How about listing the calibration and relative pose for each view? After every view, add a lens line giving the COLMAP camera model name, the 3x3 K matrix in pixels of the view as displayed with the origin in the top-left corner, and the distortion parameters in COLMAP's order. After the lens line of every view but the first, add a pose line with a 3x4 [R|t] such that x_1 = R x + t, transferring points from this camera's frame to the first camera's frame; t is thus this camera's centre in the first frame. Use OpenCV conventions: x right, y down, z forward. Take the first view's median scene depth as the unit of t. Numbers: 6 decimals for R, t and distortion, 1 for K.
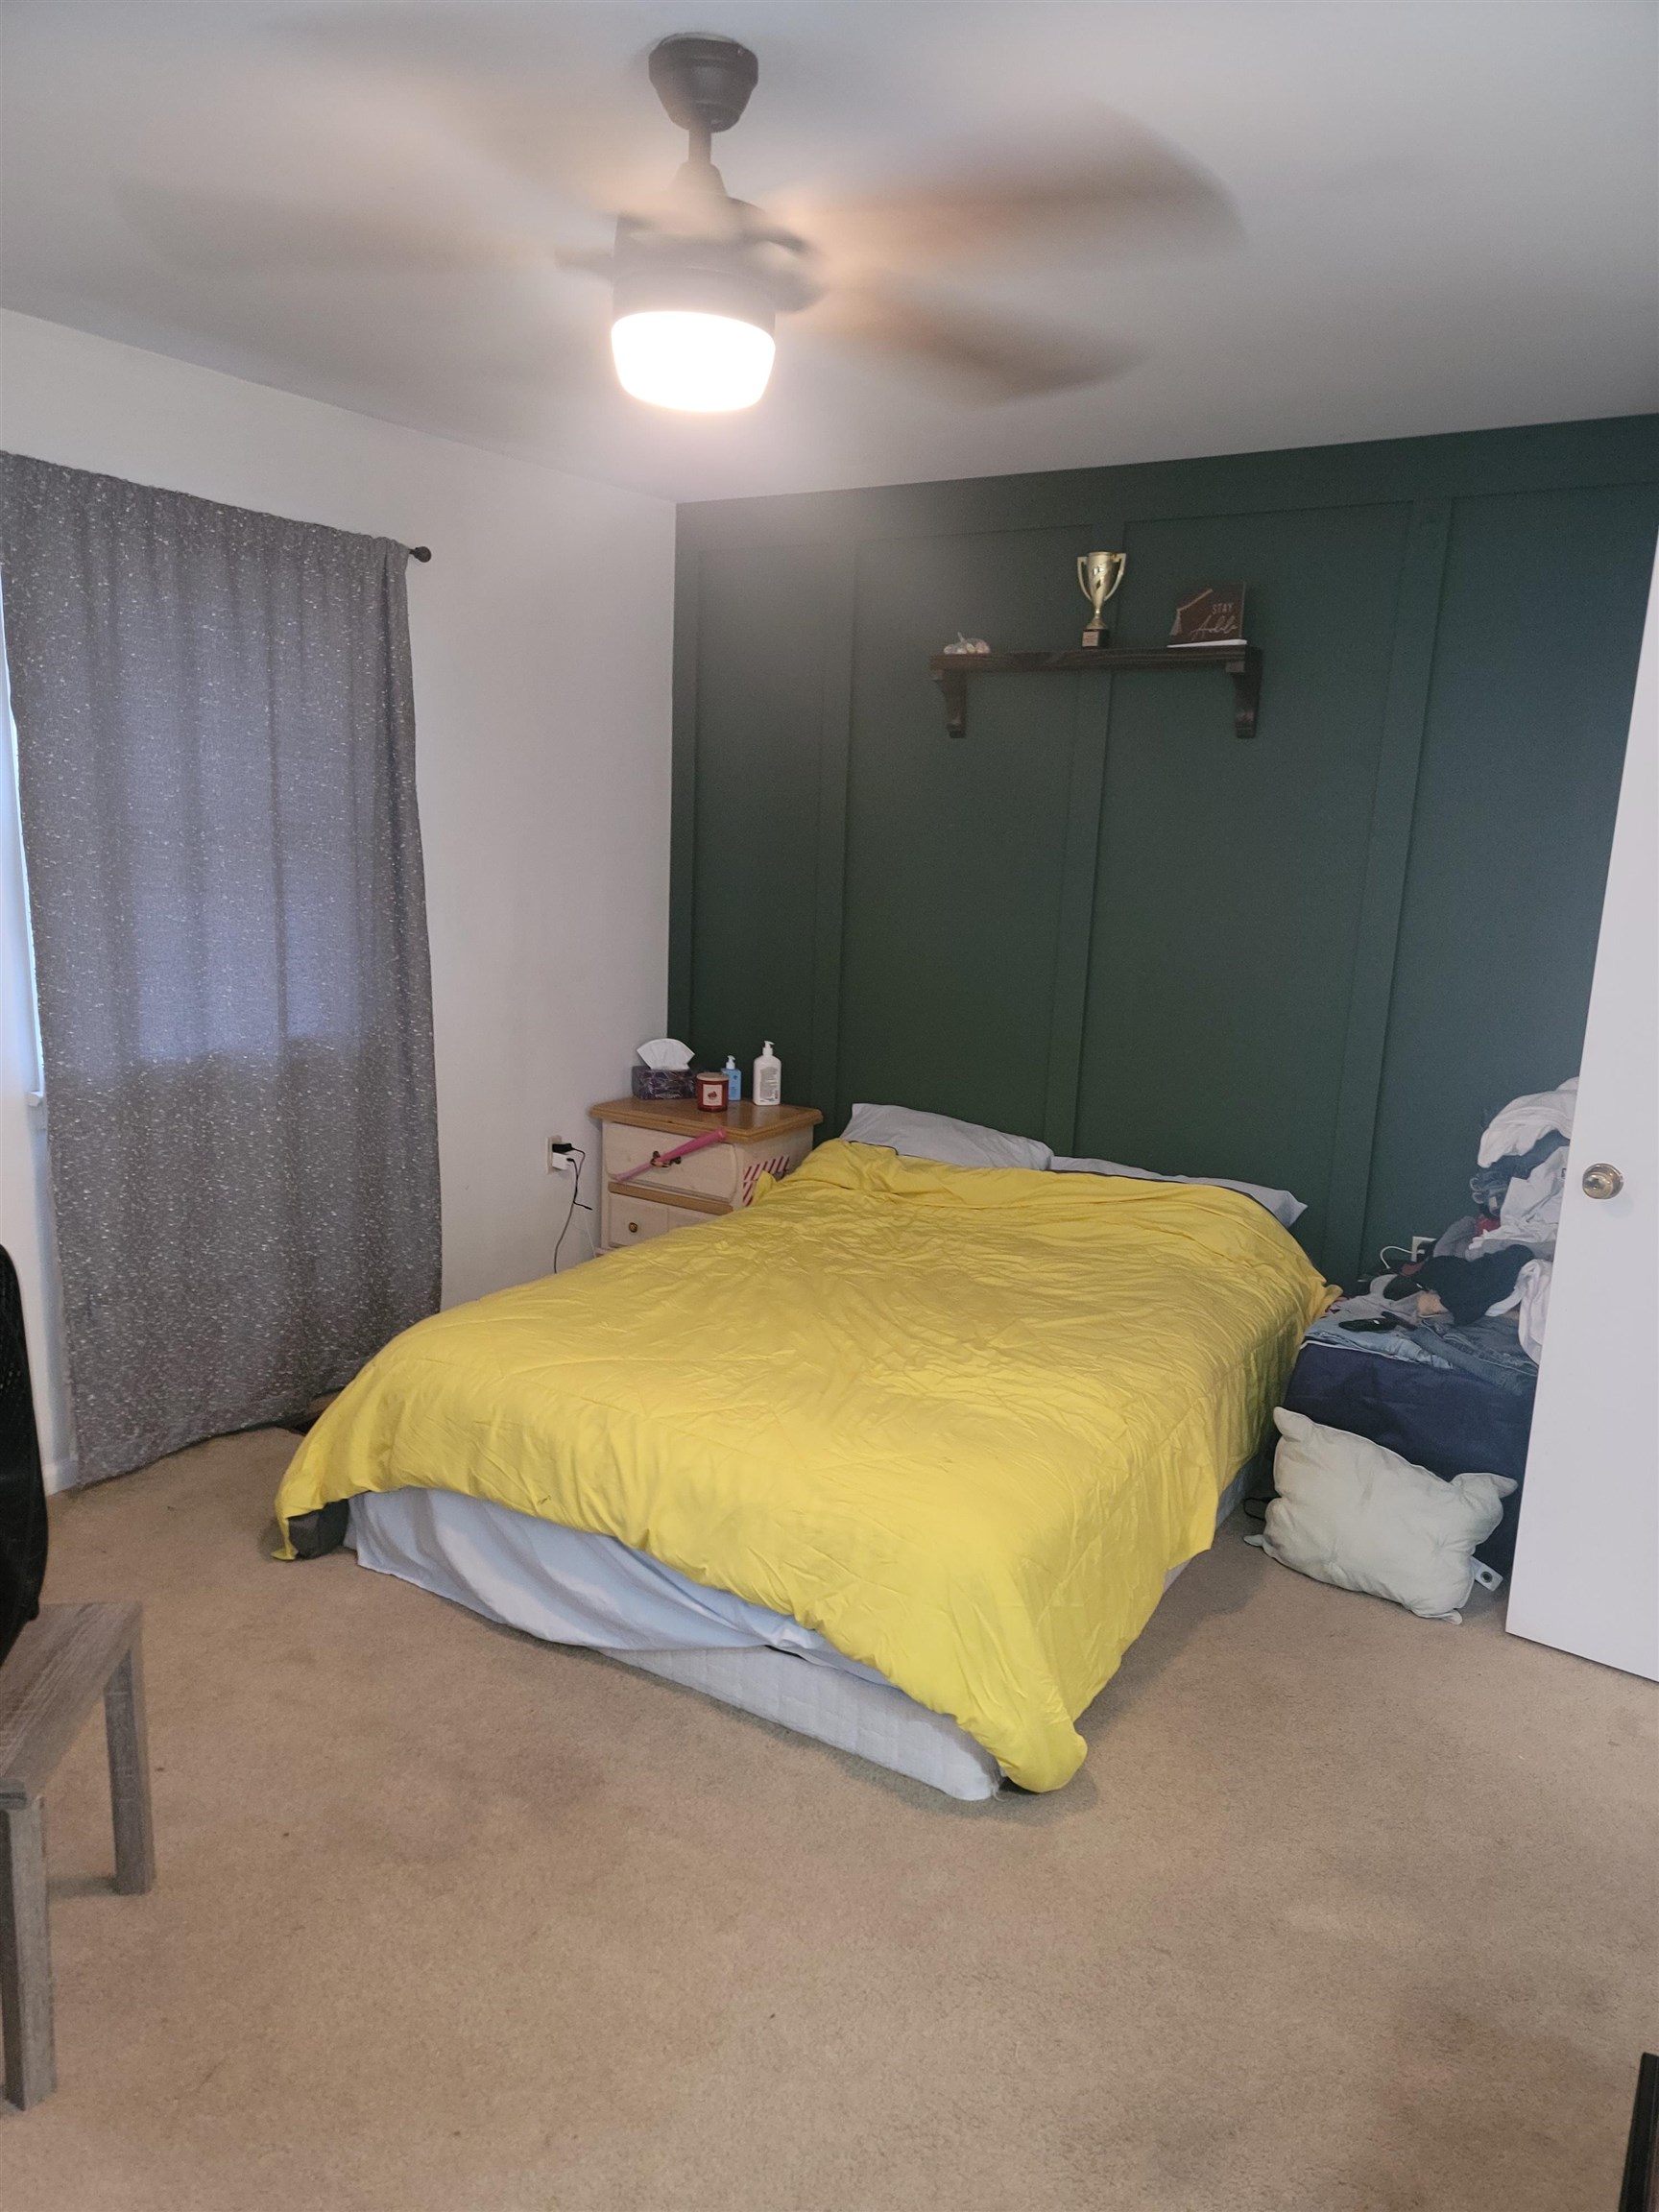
lens RADIAL K [[1516.8, 0, 820.1], [0, 1516.8, 1124.0], [0, 0, 1]] dist [0.047749, -0.025174]
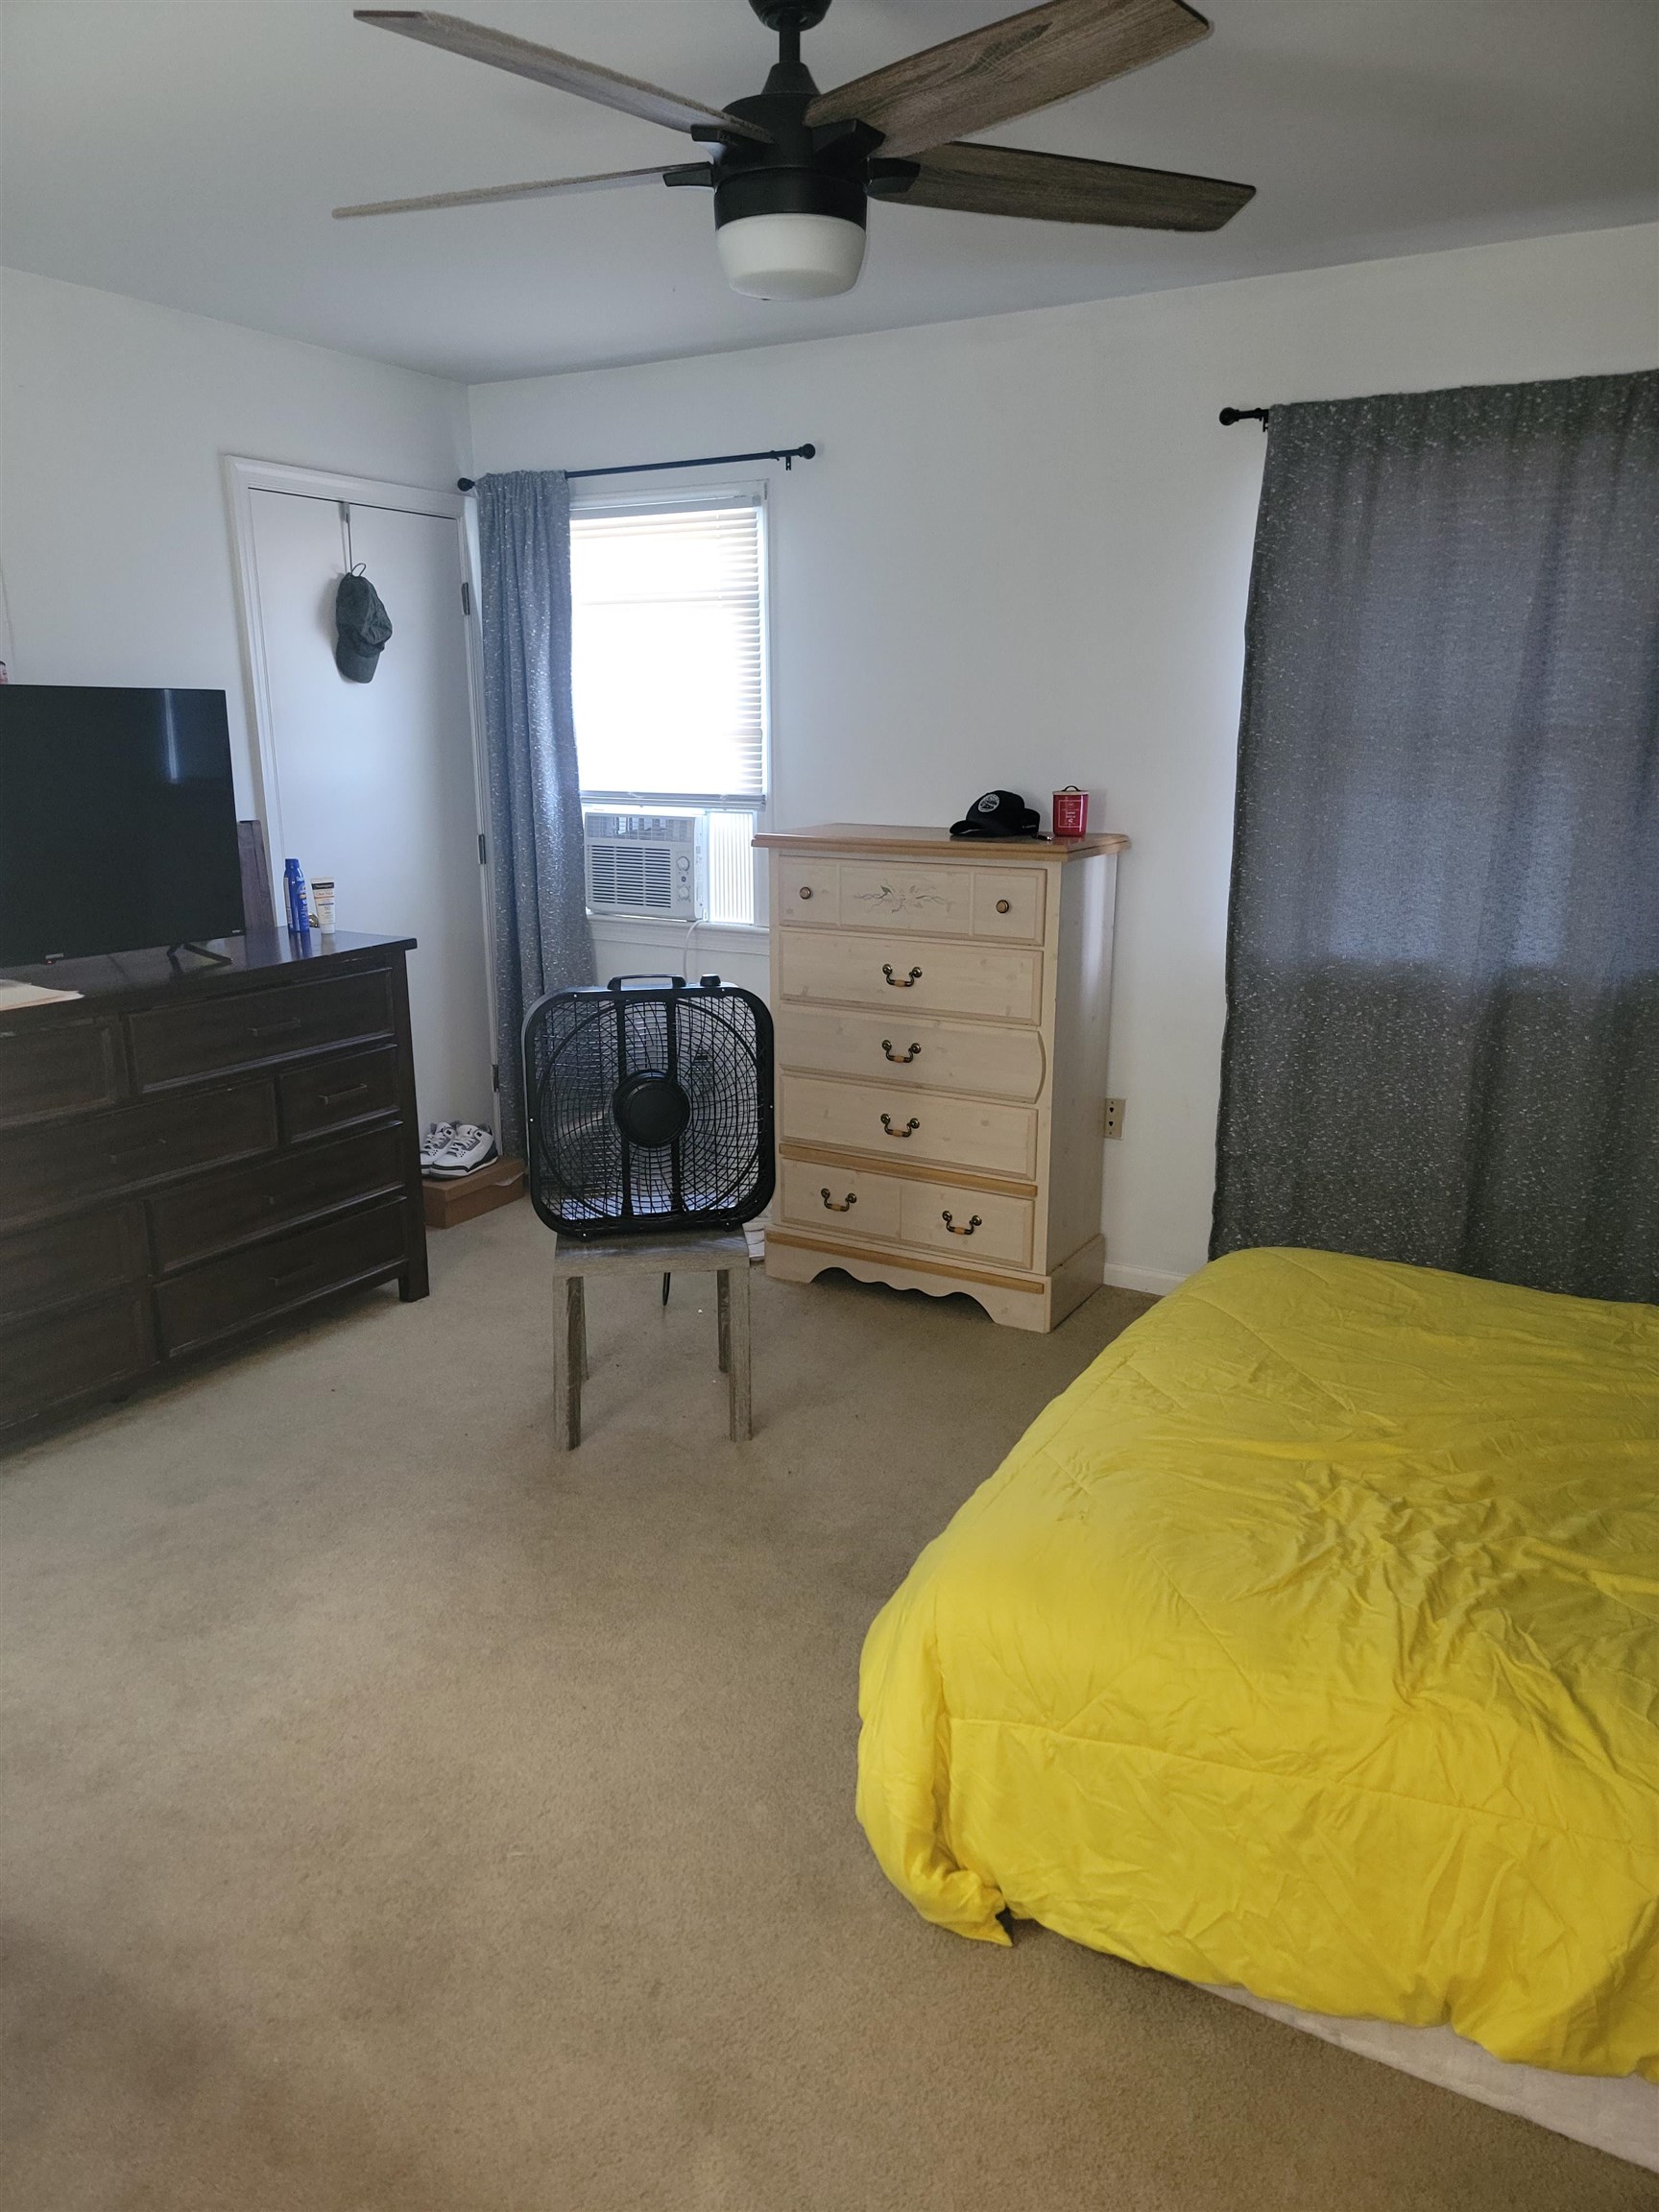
lens RADIAL K [[1516.8, 0, 828.0], [0, 1516.8, 1095.9], [0, 0, 1]] dist [0.047749, -0.025174]
pose [[0.049534, 0.211256, -0.976175, 0.640212], [-0.201820, 0.959330, 0.197370, -0.091576], [0.978169, 0.187235, 0.090155, 0.619406]]
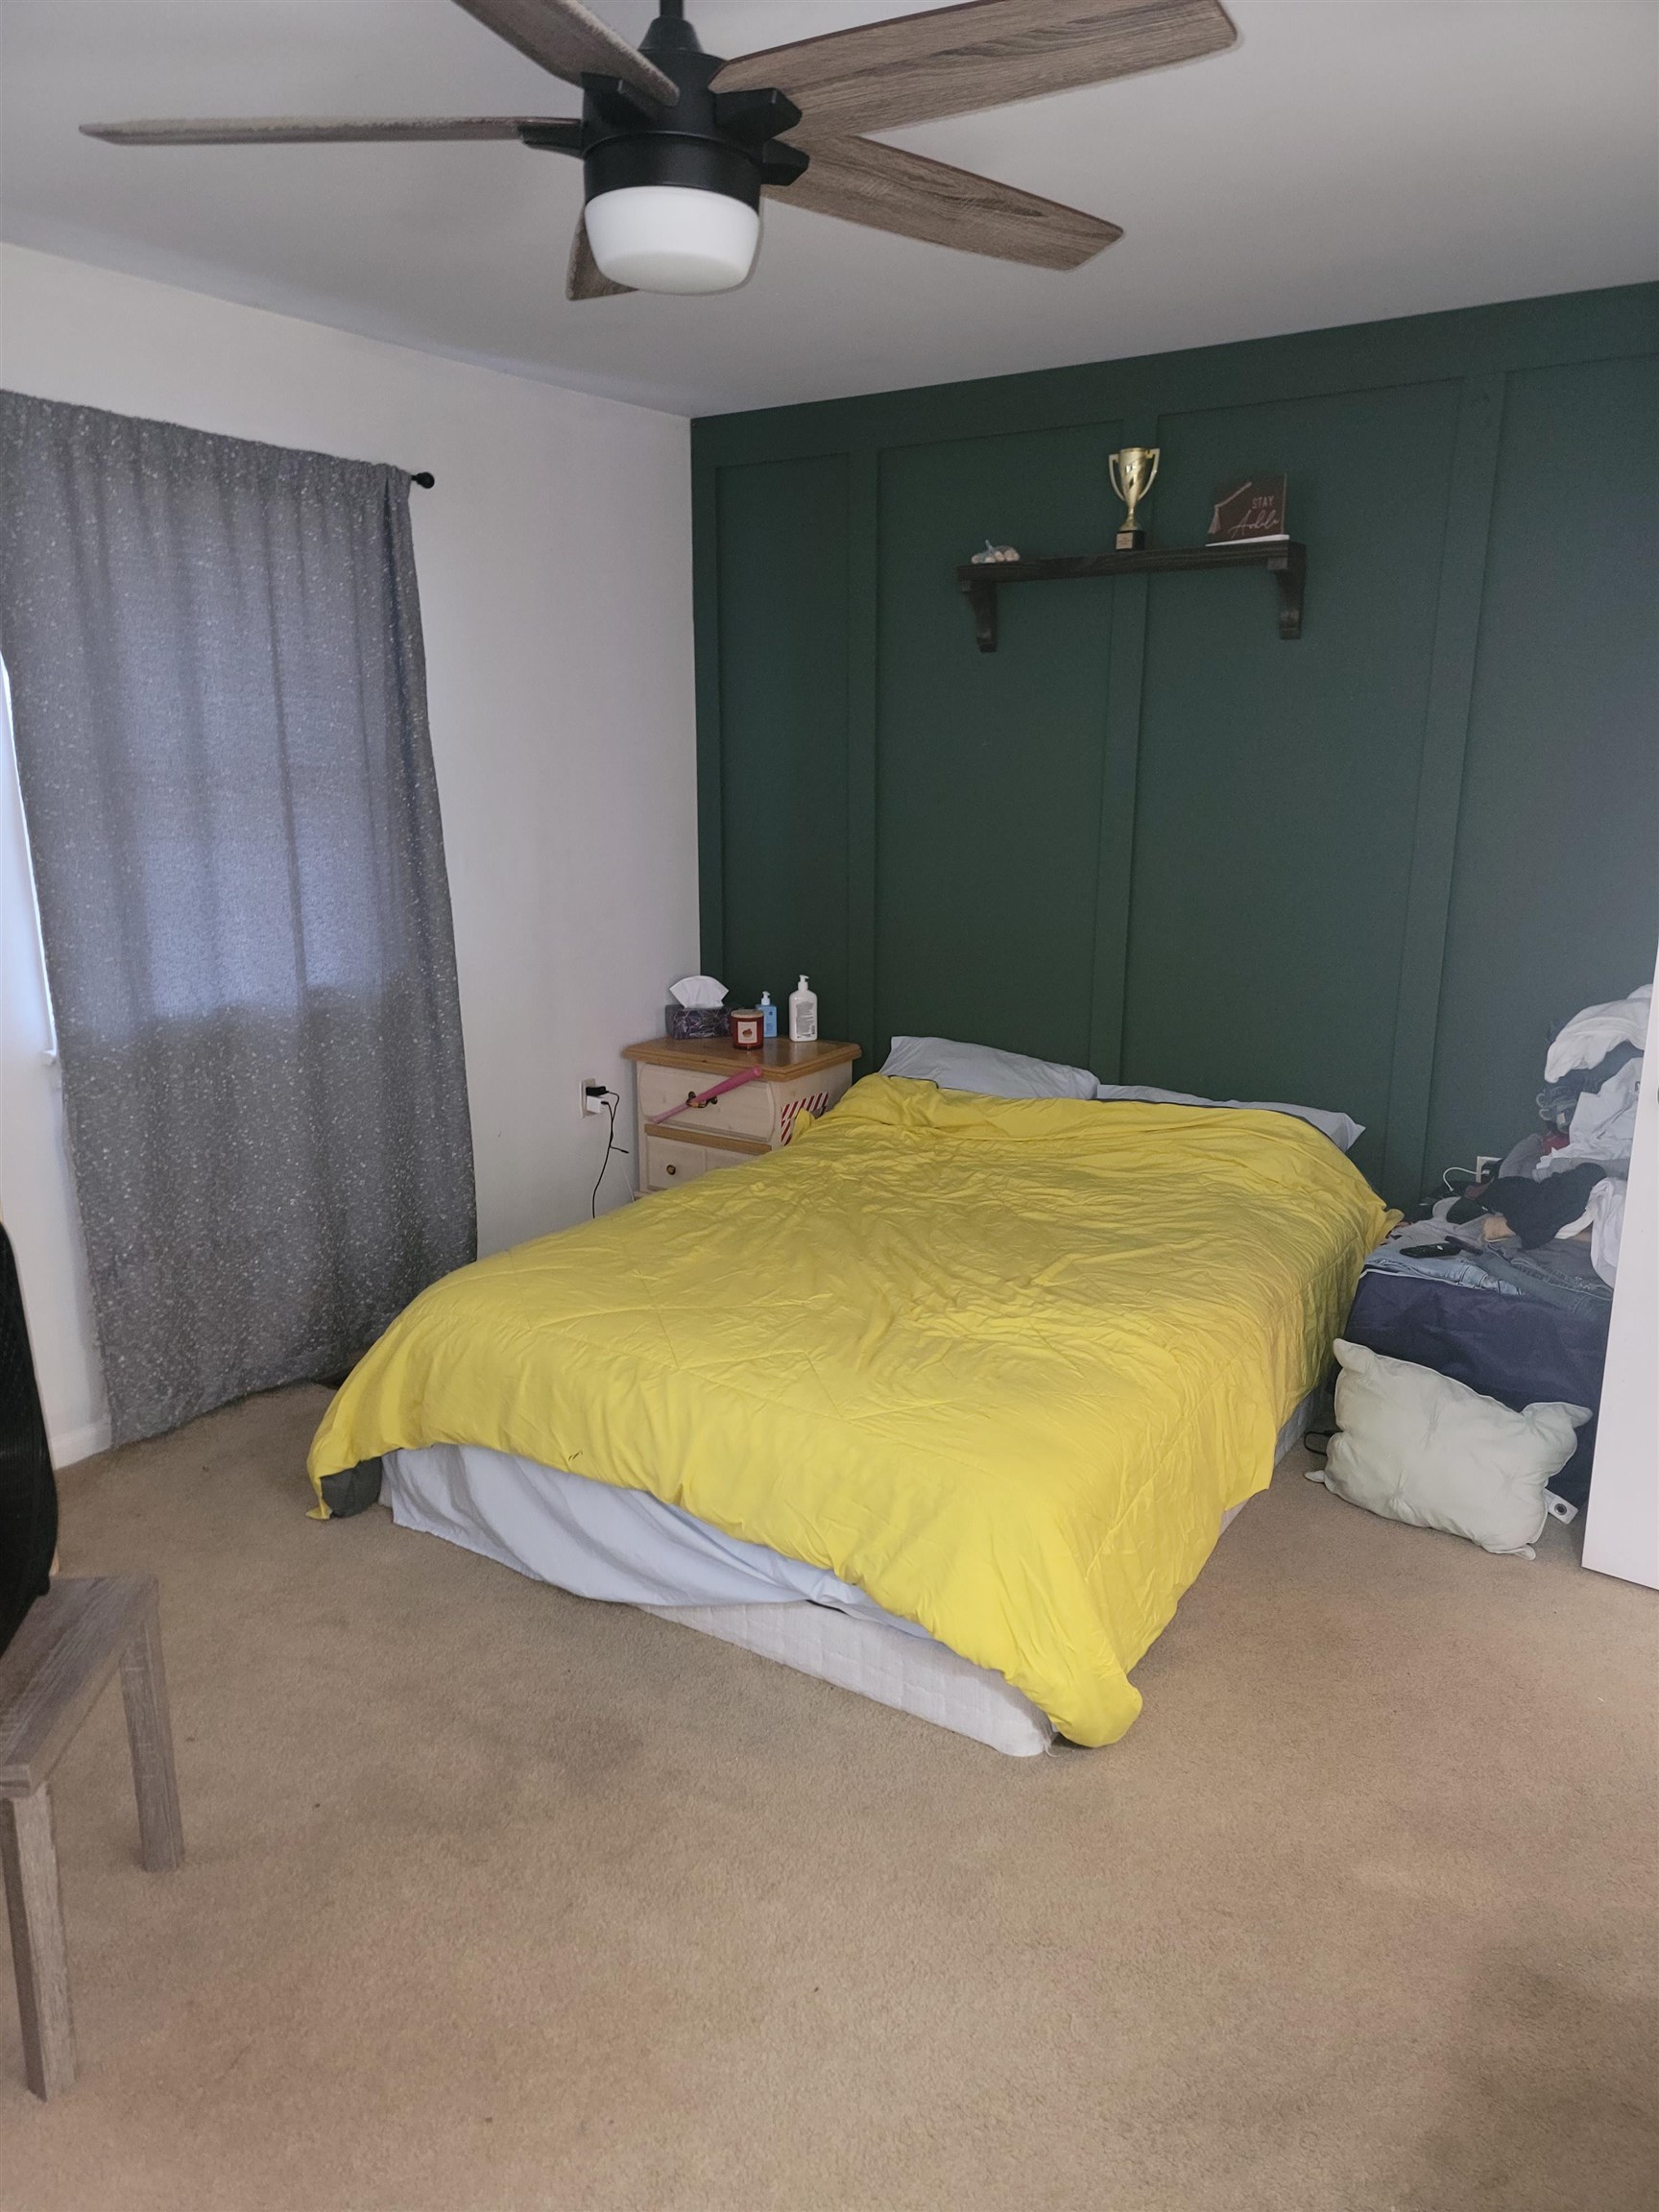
lens RADIAL K [[1516.8, 0, 831.5], [0, 1516.8, 1105.9], [0, 0, 1]] dist [0.047749, -0.025174]
pose [[0.999117, -0.030031, -0.029375, 0.014995], [0.030952, 0.999027, 0.031422, -0.001017], [0.028403, -0.032304, 0.999074, 0.036918]]
